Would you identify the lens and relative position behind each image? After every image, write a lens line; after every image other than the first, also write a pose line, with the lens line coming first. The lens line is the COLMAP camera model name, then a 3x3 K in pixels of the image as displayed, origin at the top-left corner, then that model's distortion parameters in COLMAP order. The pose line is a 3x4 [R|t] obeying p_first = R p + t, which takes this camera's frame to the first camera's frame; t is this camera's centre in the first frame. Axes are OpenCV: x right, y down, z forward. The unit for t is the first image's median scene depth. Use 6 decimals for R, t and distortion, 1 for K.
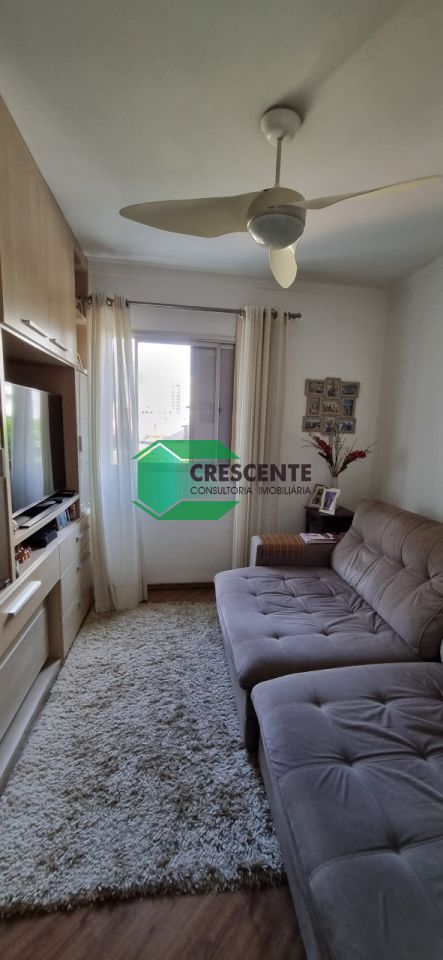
lens RADIAL K [[378.3, 0, 225.3], [0, 378.3, 483.4], [0, 0, 1]] dist [0.002296, -0.001404]
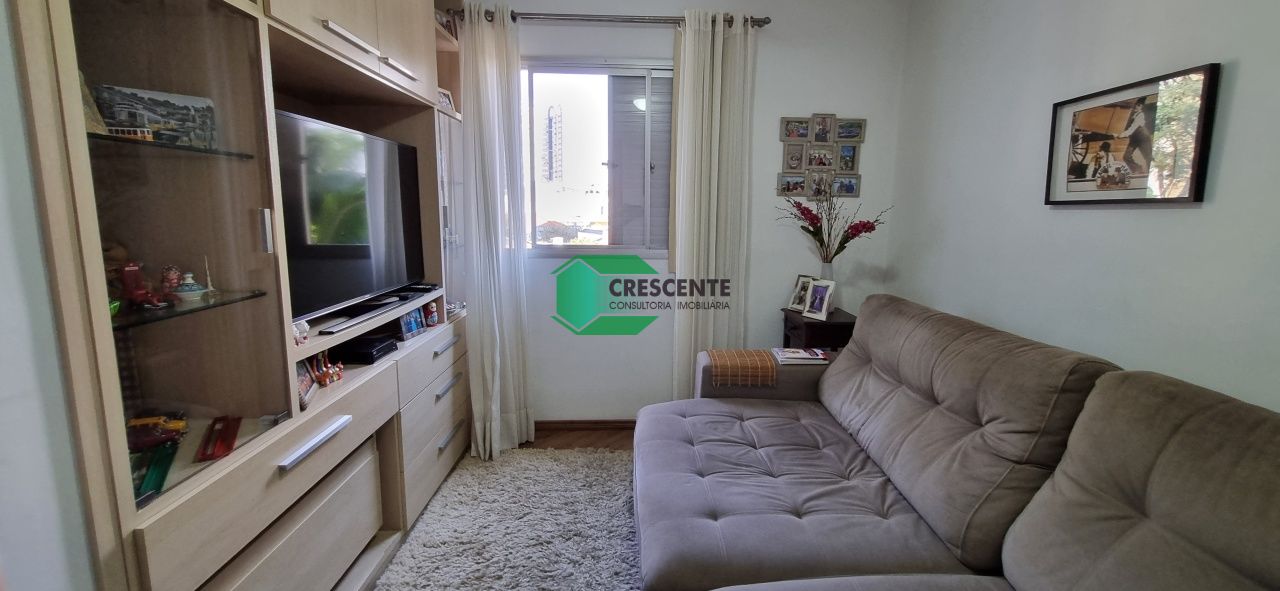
lens RADIAL K [[504.4, 0, 639.3], [0, 504.4, 271.6], [0, 0, 1]] dist [0.002296, -0.001404]
pose [[0.993891, -0.008739, -0.110017, 0.080376], [0.005947, 0.999652, -0.025685, 0.024237], [0.110204, 0.024874, 0.993598, 0.126503]]
